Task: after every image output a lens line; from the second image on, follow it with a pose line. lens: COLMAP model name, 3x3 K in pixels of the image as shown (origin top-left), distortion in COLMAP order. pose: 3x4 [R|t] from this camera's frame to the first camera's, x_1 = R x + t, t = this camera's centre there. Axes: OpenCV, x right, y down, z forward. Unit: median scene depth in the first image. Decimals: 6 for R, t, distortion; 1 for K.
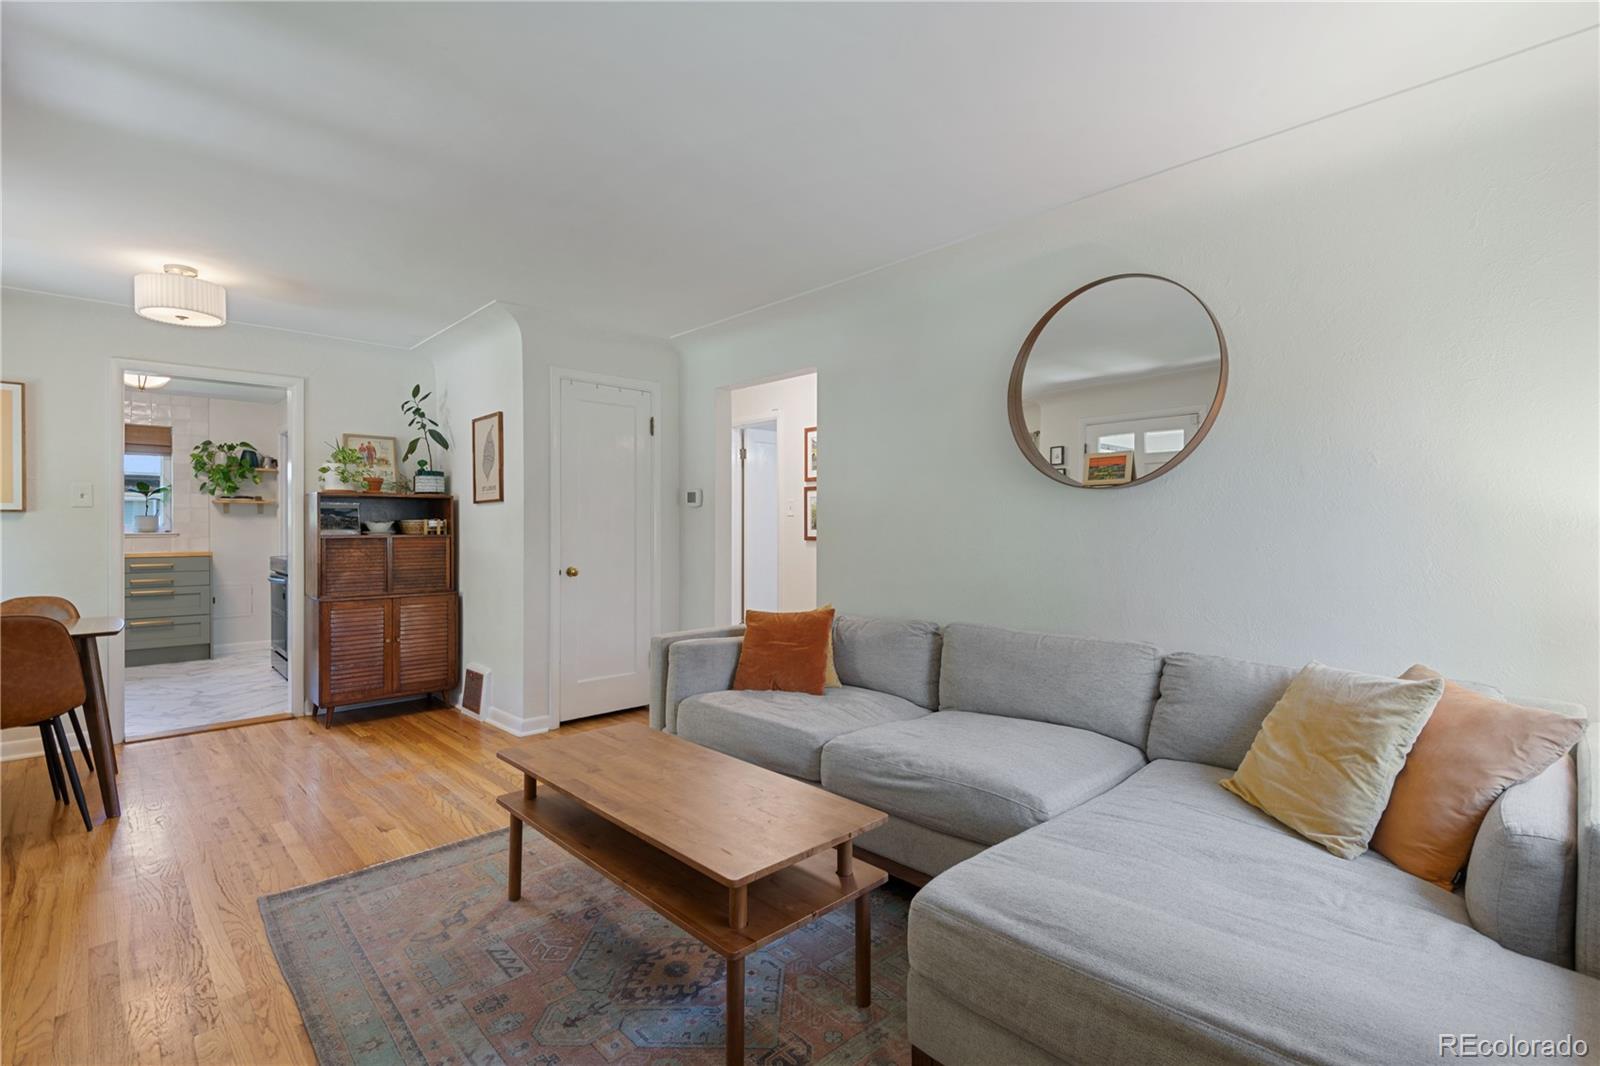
lens RADIAL K [[736.5, 0, 804.8], [0, 736.5, 534.8], [0, 0, 1]] dist [0.009293, -0.001263]
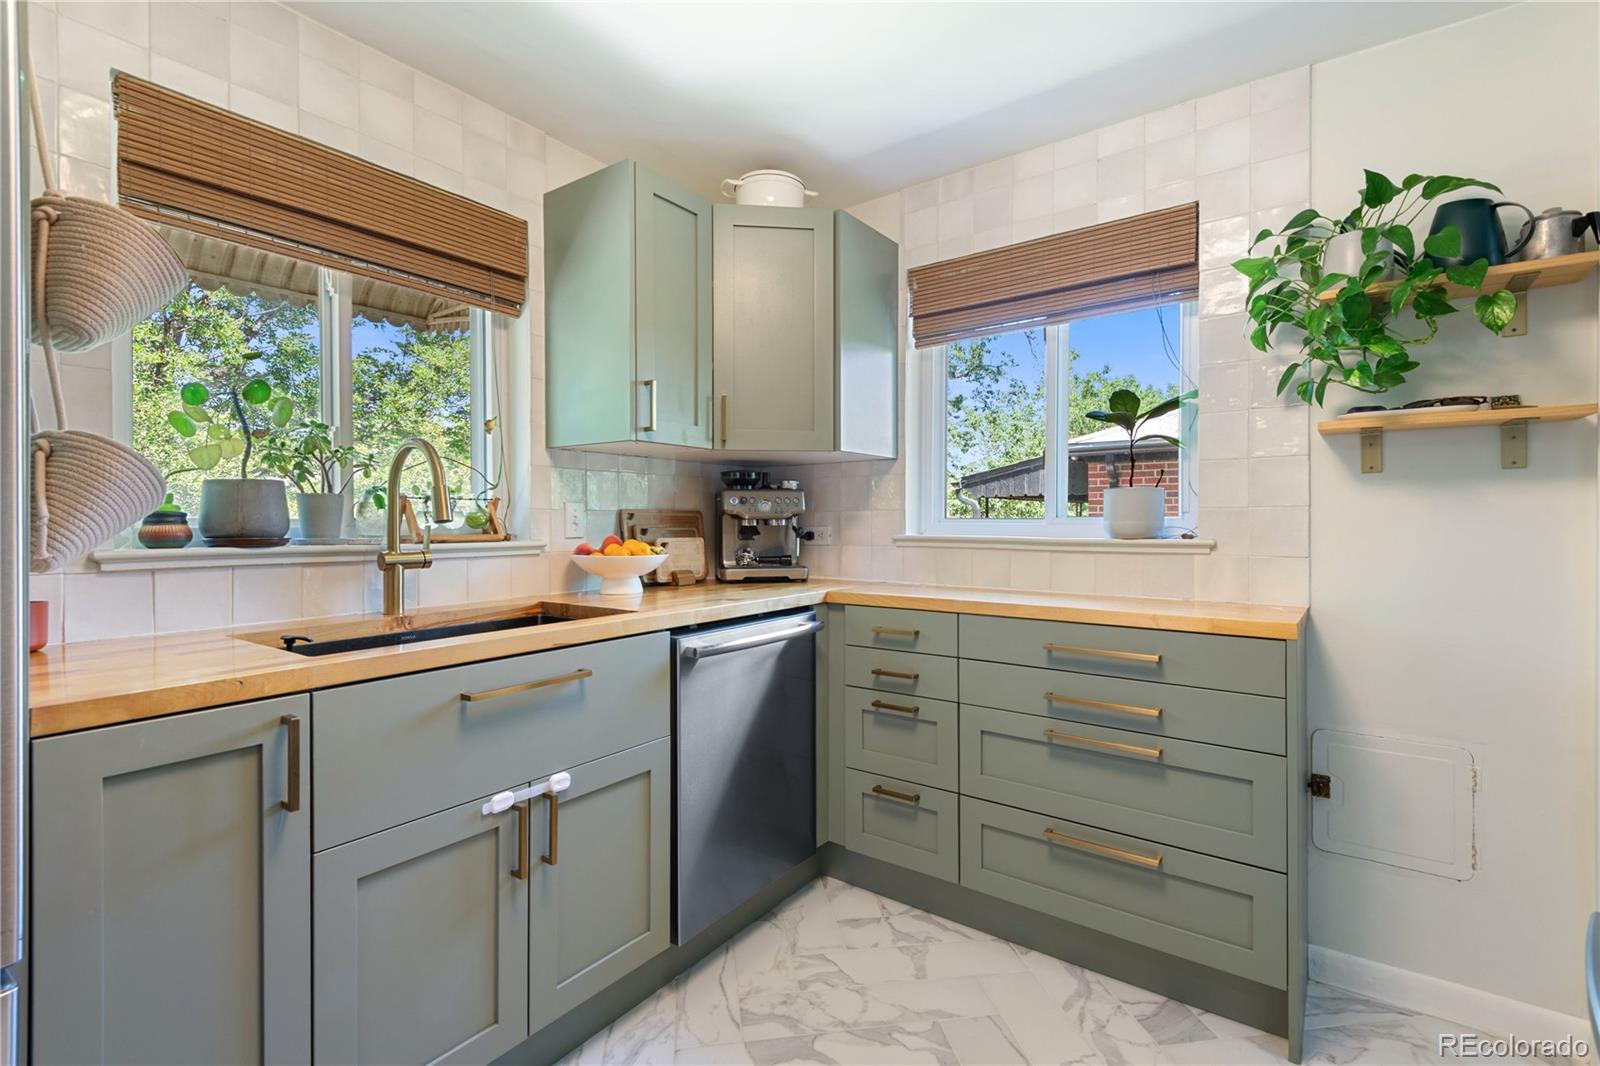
lens RADIAL K [[736.5, 0, 803.7], [0, 736.5, 527.8], [0, 0, 1]] dist [0.009293, -0.001263]
pose [[0.172979, 0.007726, -0.984895, -0.561928], [0.002782, 0.999961, 0.008333, -0.011034], [0.984922, -0.004181, 0.172951, 0.763265]]
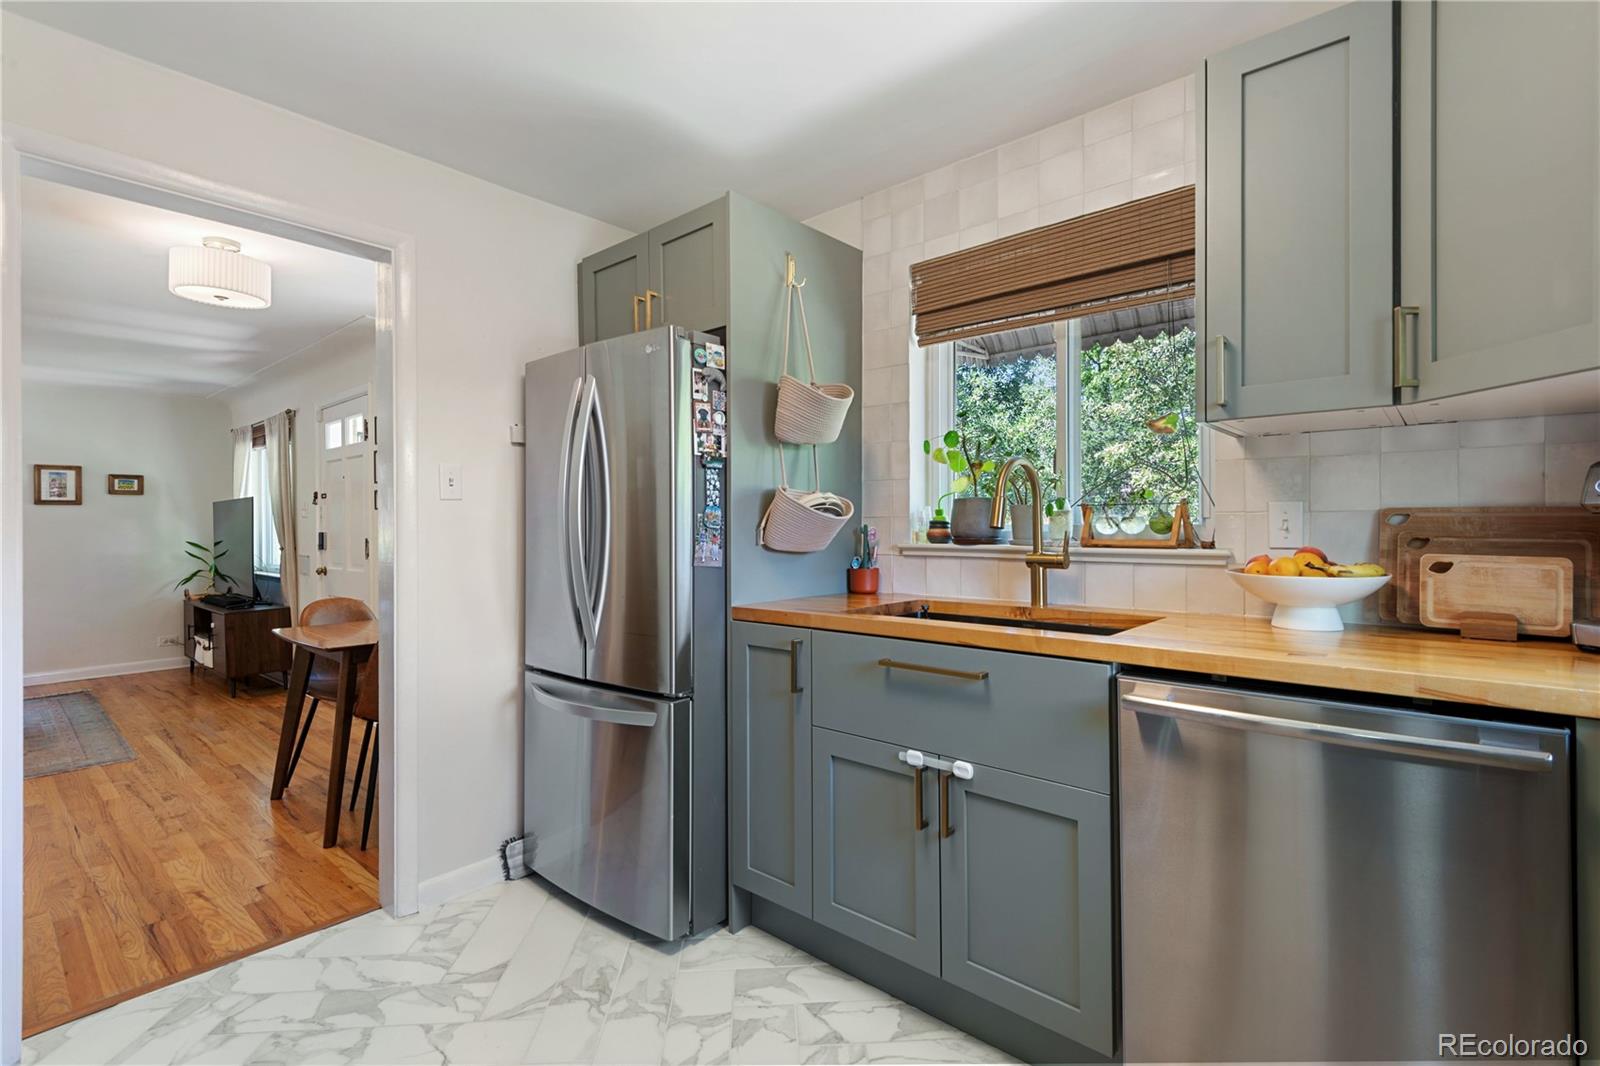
lens RADIAL K [[736.5, 0, 794.4], [0, 736.5, 523.4], [0, 0, 1]] dist [0.009293, -0.001263]
pose [[-0.998341, 0.002817, -0.057507, -0.981922], [0.002951, 0.999993, -0.002244, -0.014945], [0.057500, -0.002410, -0.998343, 1.284339]]
